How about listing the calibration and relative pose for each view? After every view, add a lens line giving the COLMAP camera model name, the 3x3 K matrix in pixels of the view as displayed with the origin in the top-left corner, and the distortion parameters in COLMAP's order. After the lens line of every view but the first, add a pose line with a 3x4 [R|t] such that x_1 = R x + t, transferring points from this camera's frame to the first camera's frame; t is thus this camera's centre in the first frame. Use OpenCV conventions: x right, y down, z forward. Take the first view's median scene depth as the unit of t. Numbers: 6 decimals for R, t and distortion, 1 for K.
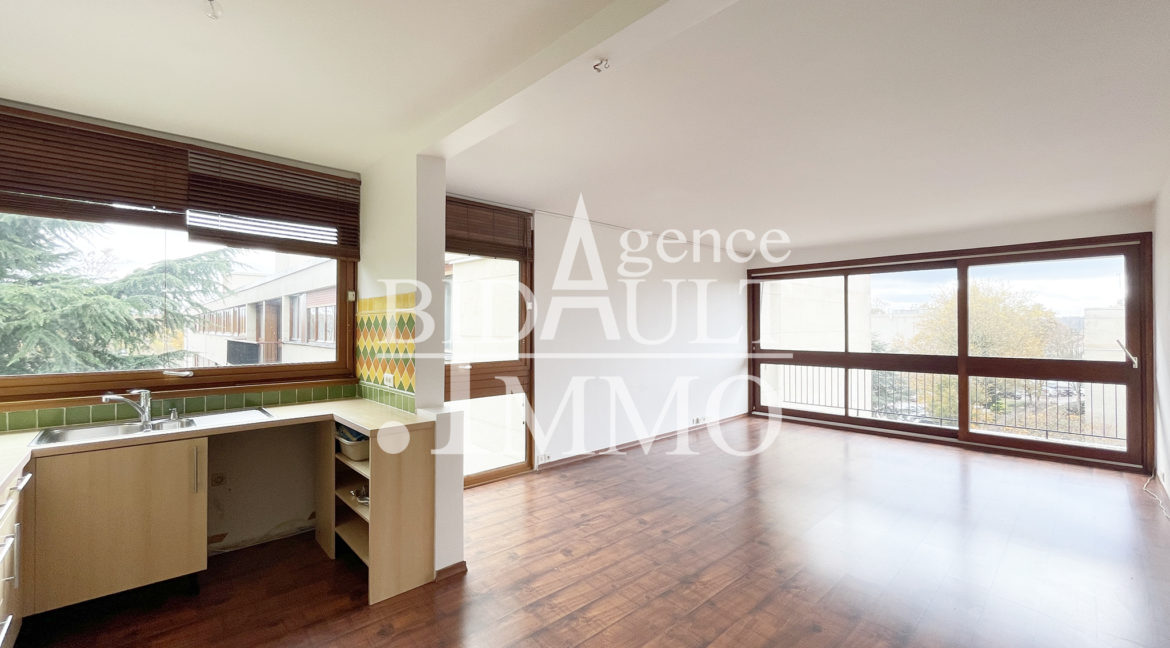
lens RADIAL K [[476.5, 0, 579.5], [0, 476.5, 321.9], [0, 0, 1]] dist [0.001502, 0.000145]
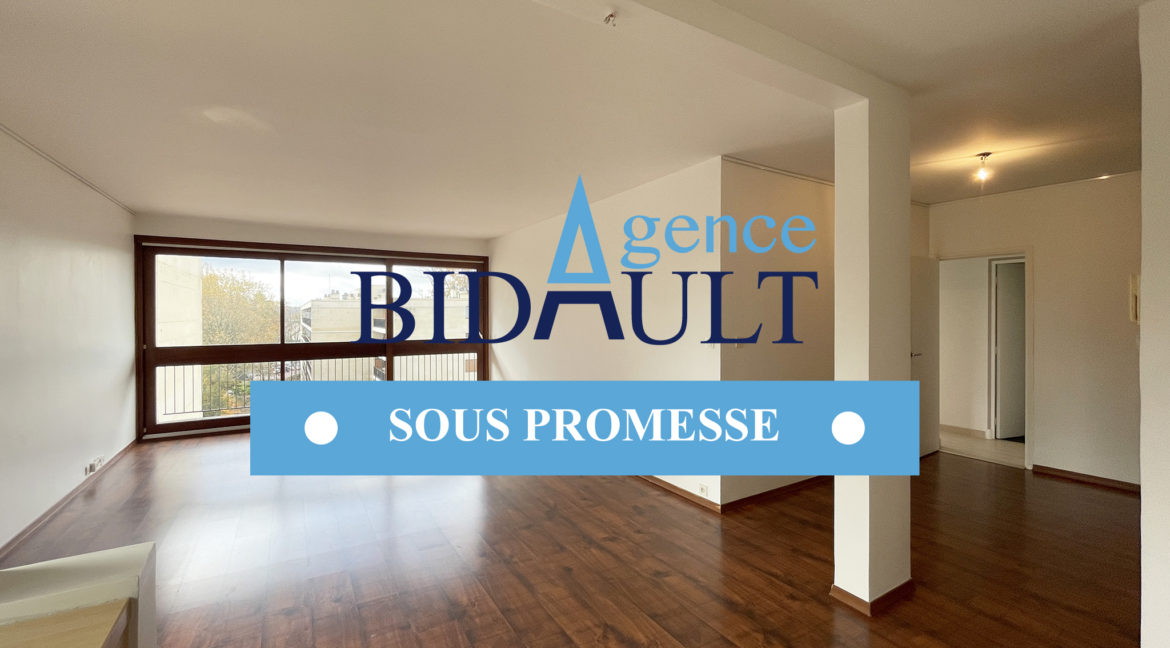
lens RADIAL K [[476.5, 0, 584.5], [0, 476.5, 316.7], [0, 0, 1]] dist [0.001502, 0.000145]
pose [[0.213693, -0.005101, 0.976888, -0.314196], [-0.006933, 0.999953, 0.006738, 0.001973], [-0.976876, -0.008213, 0.213648, 0.340322]]
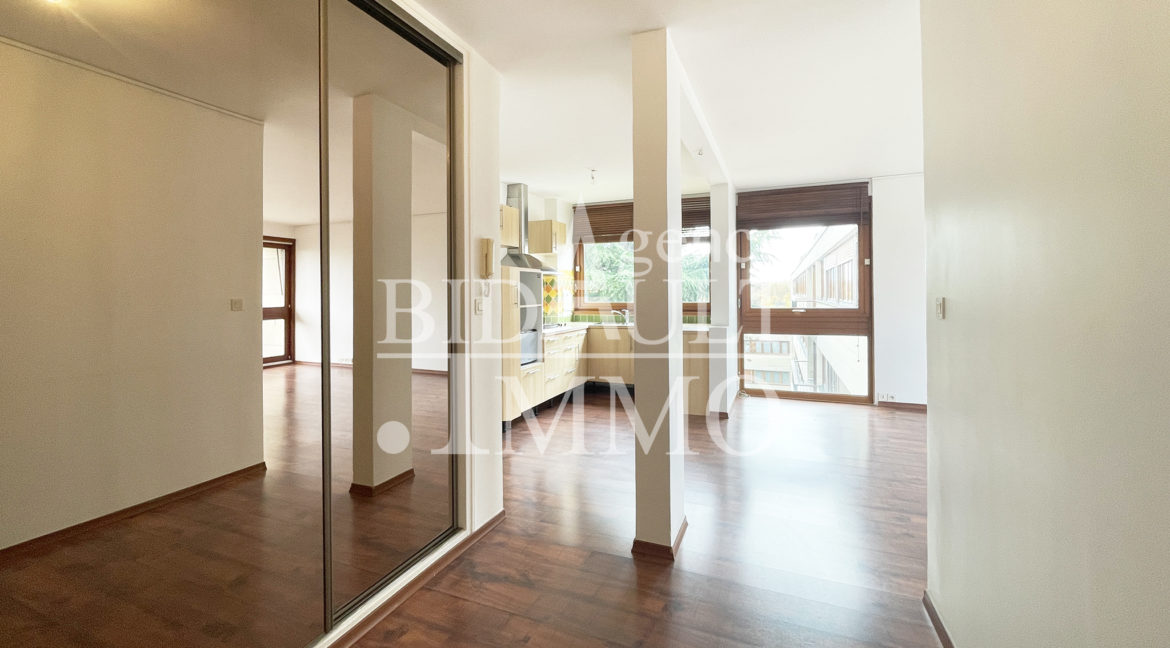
lens RADIAL K [[476.5, 0, 560.6], [0, 476.5, 293.4], [0, 0, 1]] dist [0.001502, 0.000145]
pose [[0.387289, 0.001146, -0.921958, 0.678247], [0.022591, 0.999687, 0.010733, 0.013288], [0.921681, -0.024984, 0.387142, -0.138464]]
